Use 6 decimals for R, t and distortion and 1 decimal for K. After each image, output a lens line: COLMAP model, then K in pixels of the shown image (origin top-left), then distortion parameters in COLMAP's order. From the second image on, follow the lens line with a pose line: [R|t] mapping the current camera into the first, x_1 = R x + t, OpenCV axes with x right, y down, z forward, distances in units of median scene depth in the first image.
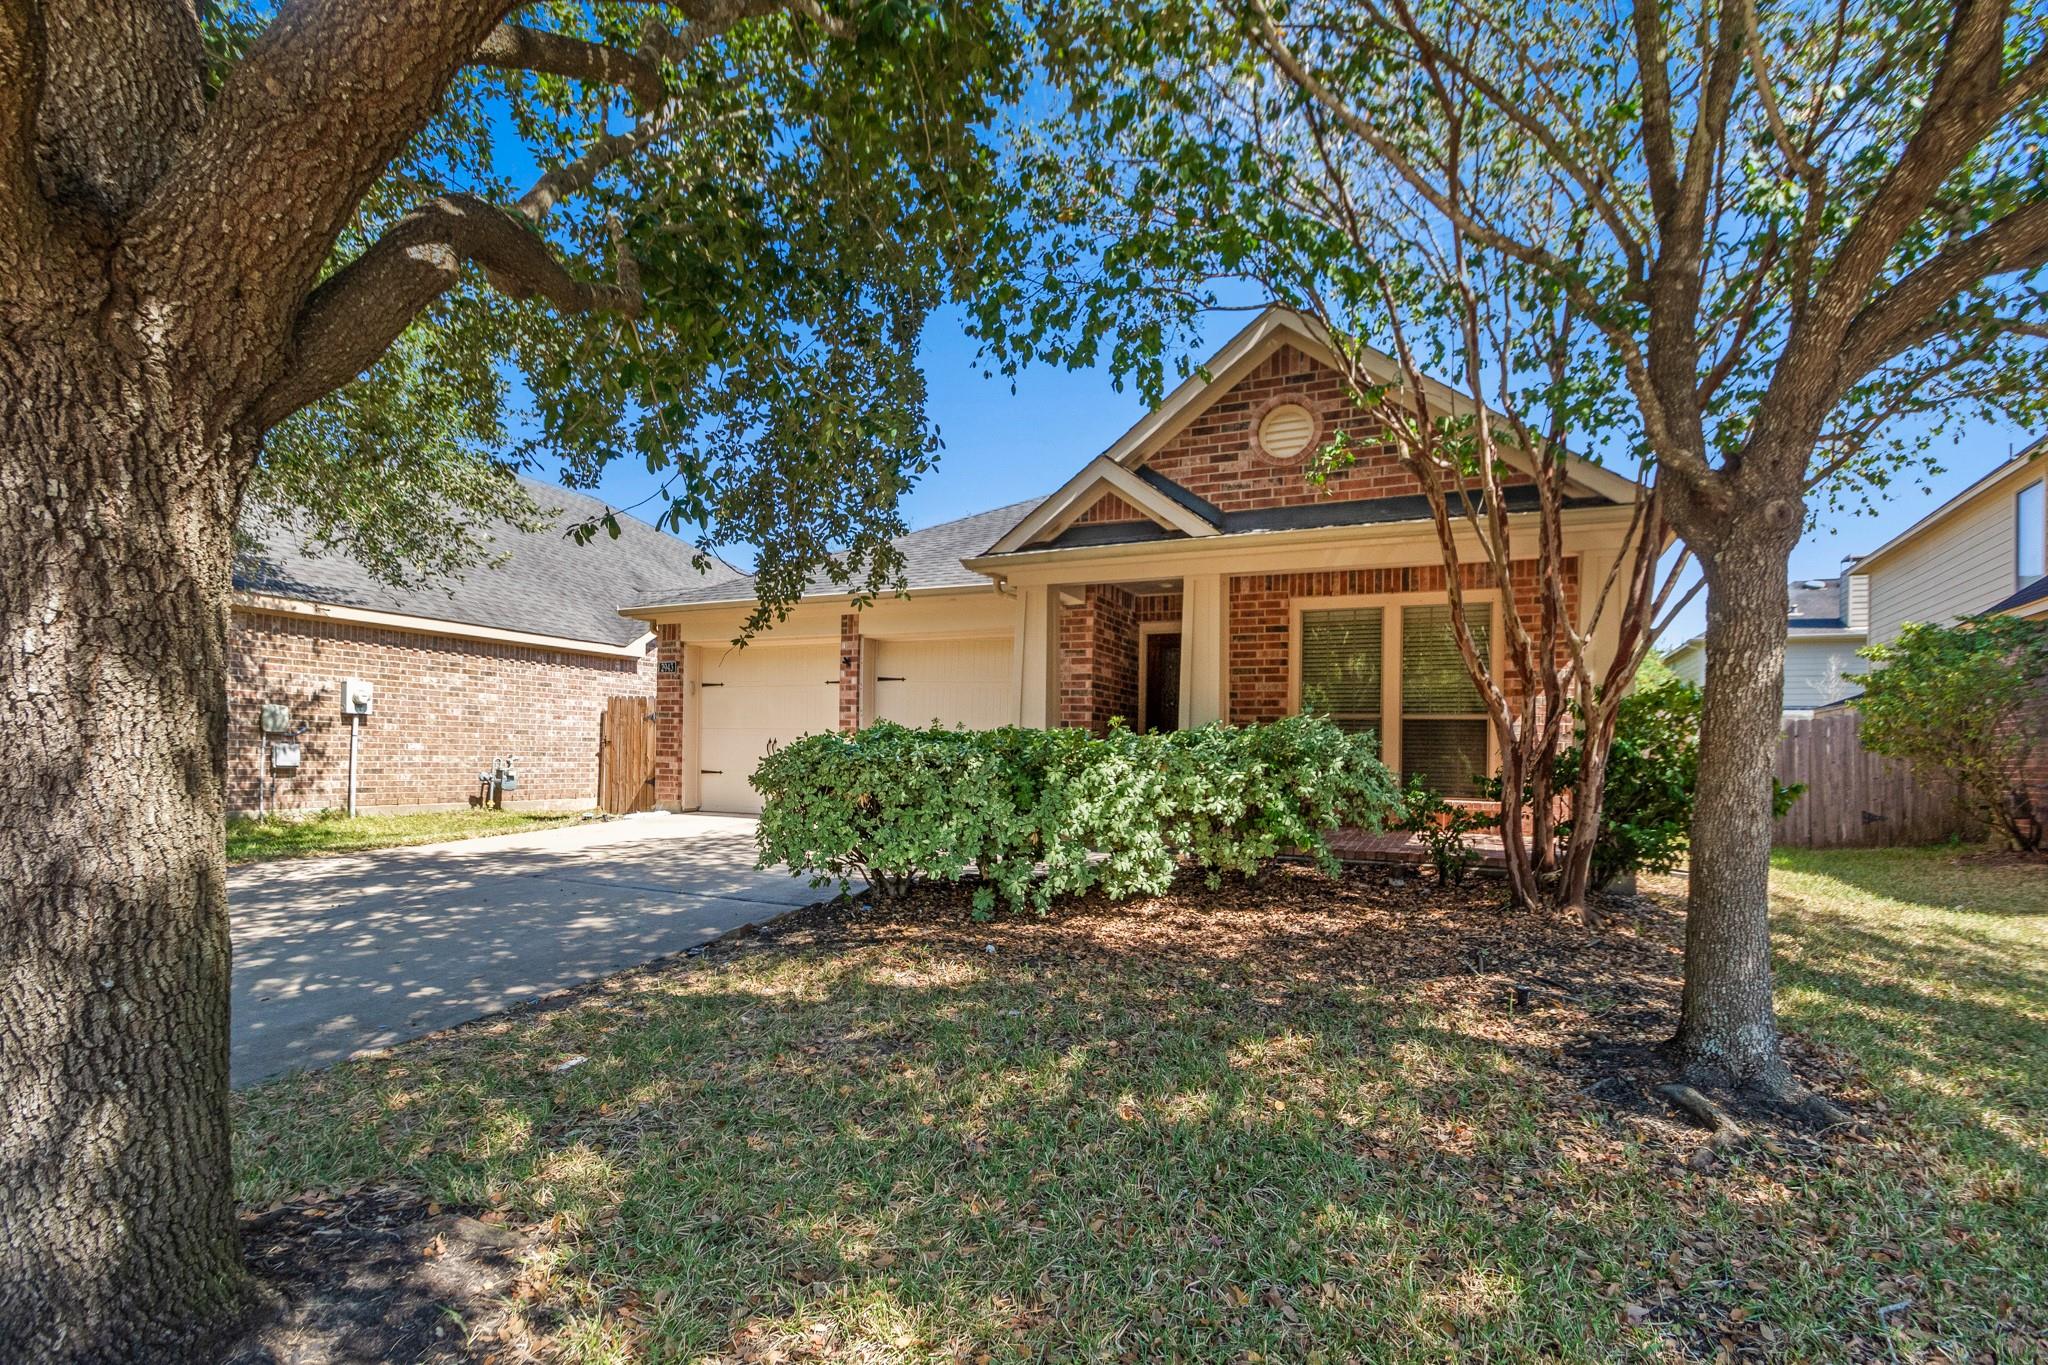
lens RADIAL K [[915.4, 0, 1136.7], [0, 915.4, 747.2], [0, 0, 1]] dist [0.015613, 0.000049]
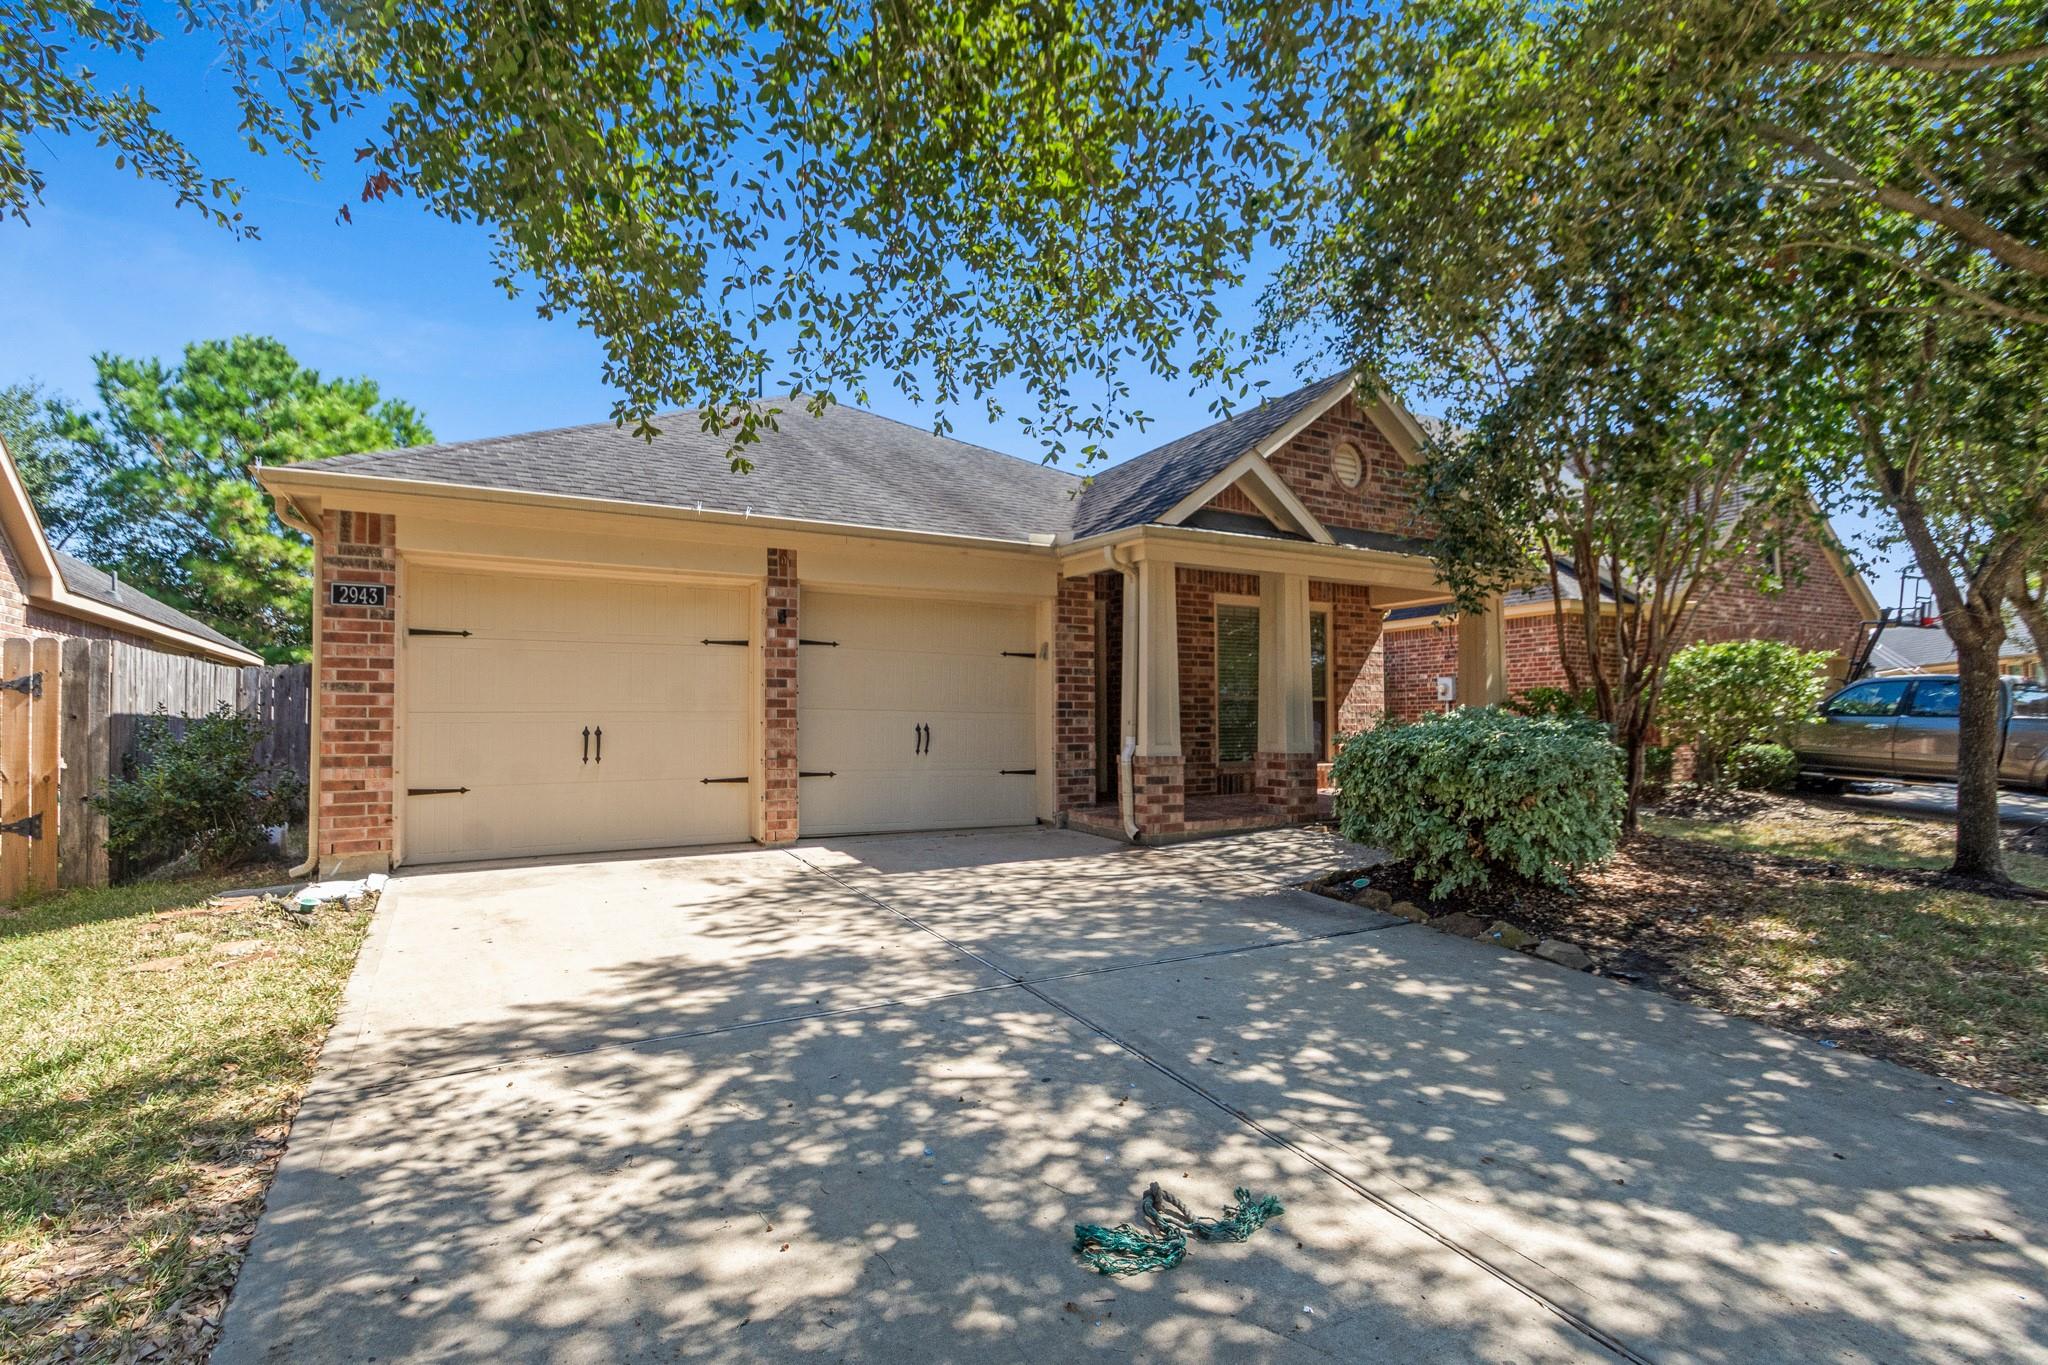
lens RADIAL K [[912.8, 0, 1024.0], [0, 912.8, 682.5], [0, 0, 1]] dist [0.012894, -0.006011]
pose [[0.621266, 0.011192, 0.783520, -0.885911], [0.008528, 0.999742, -0.021043, -0.031097], [-0.783553, 0.019755, 0.621010, 0.502162]]
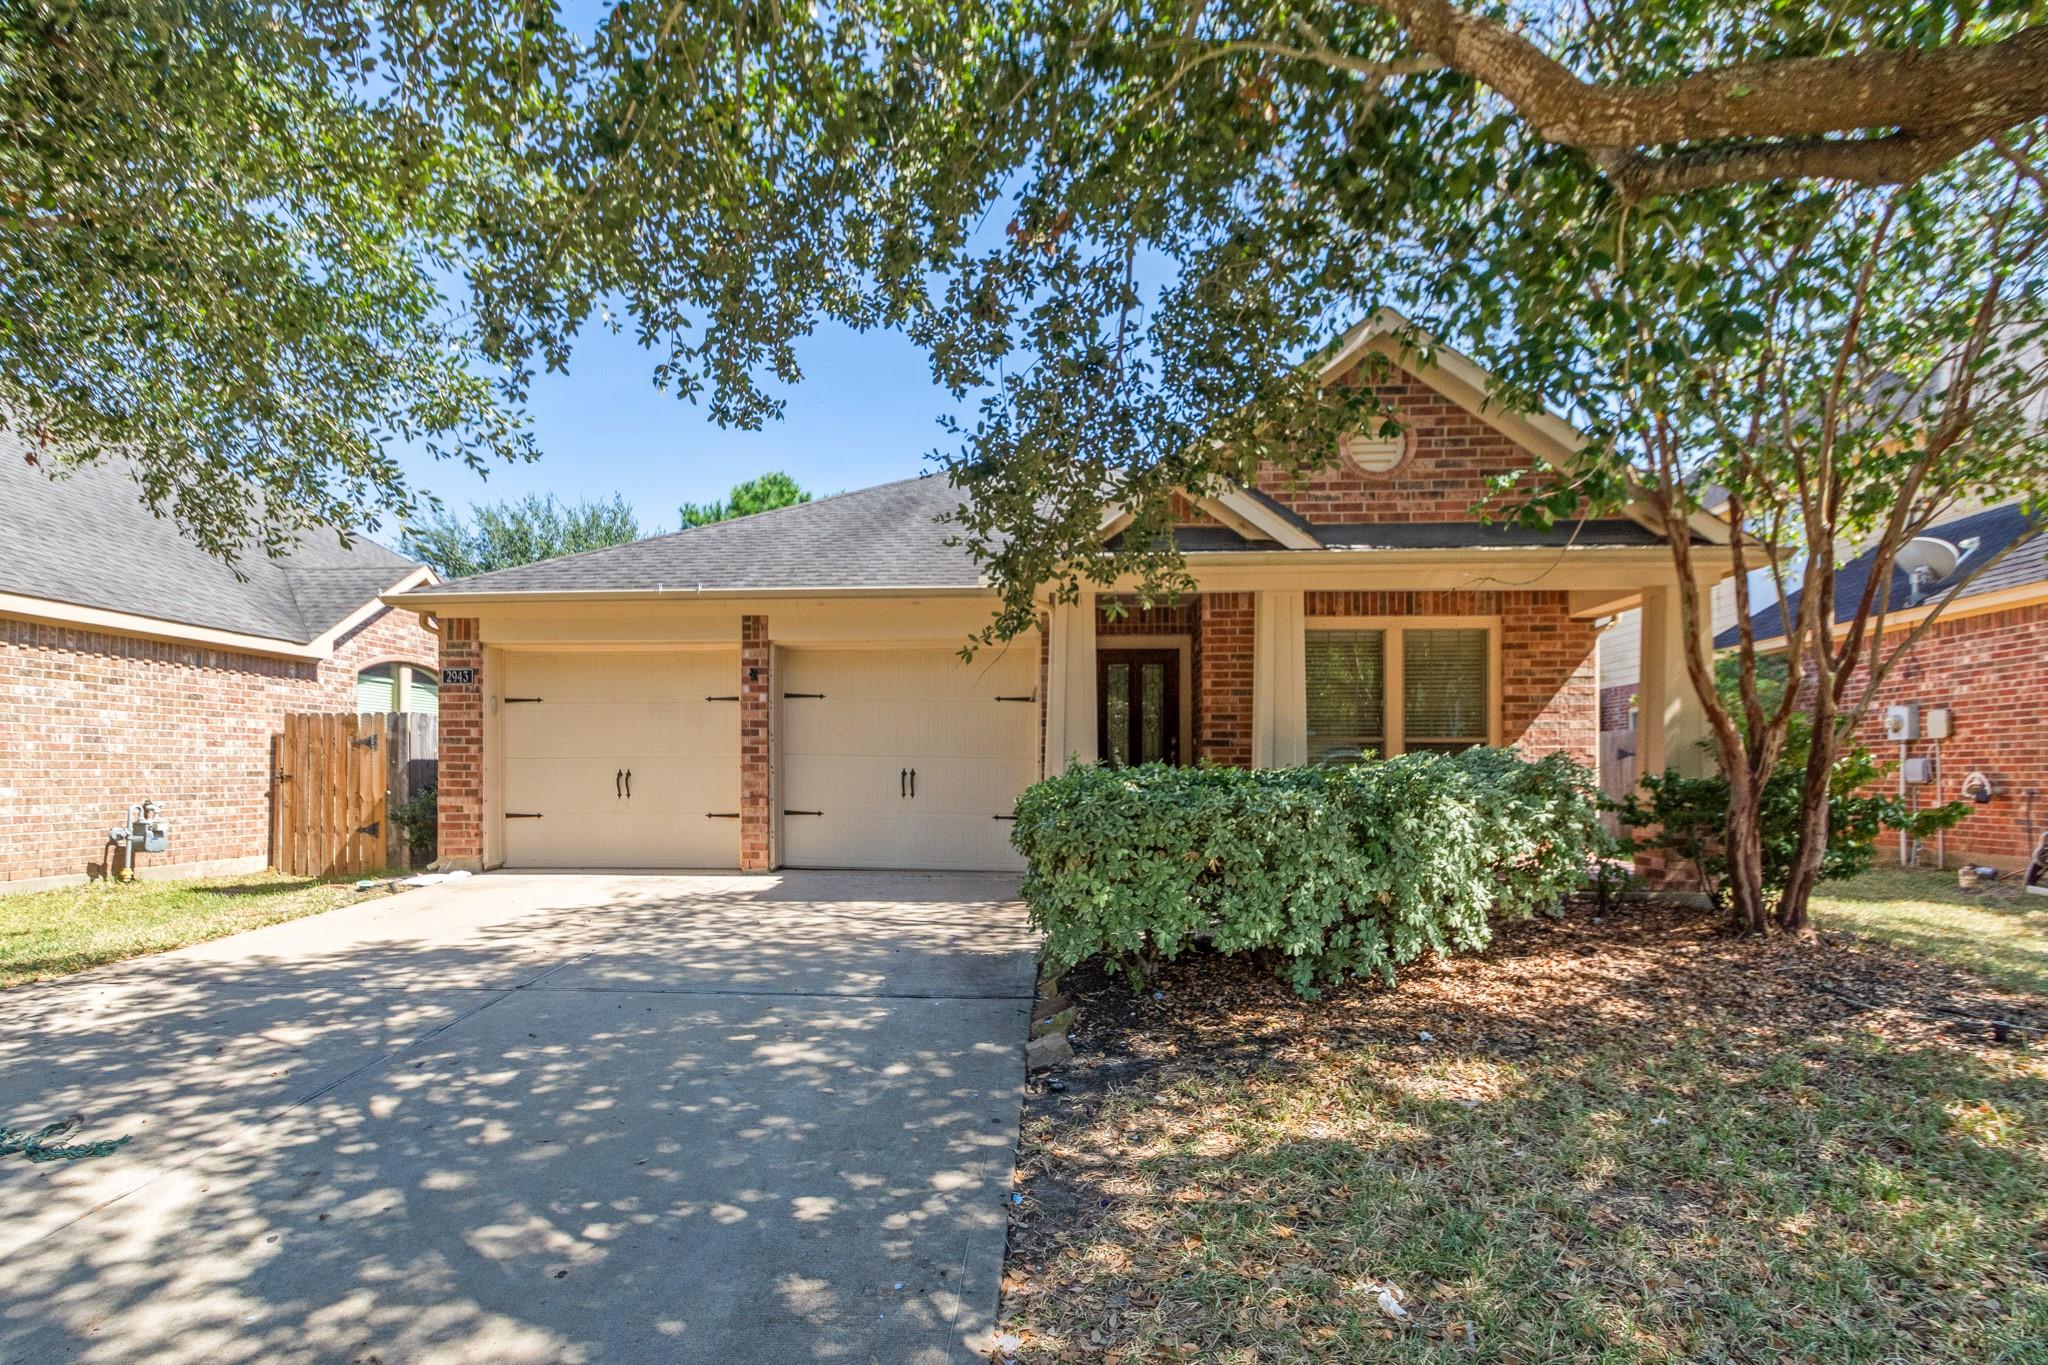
lens RADIAL K [[930.6, 0, 1052.7], [0, 930.6, 754.7], [0, 0, 1]] dist [0.024103, -0.009934]
pose [[0.941559, -0.013348, 0.336585, -0.408948], [0.014491, 0.999895, -0.000883, -0.021213], [-0.336537, 0.005708, 0.941653, 0.167743]]
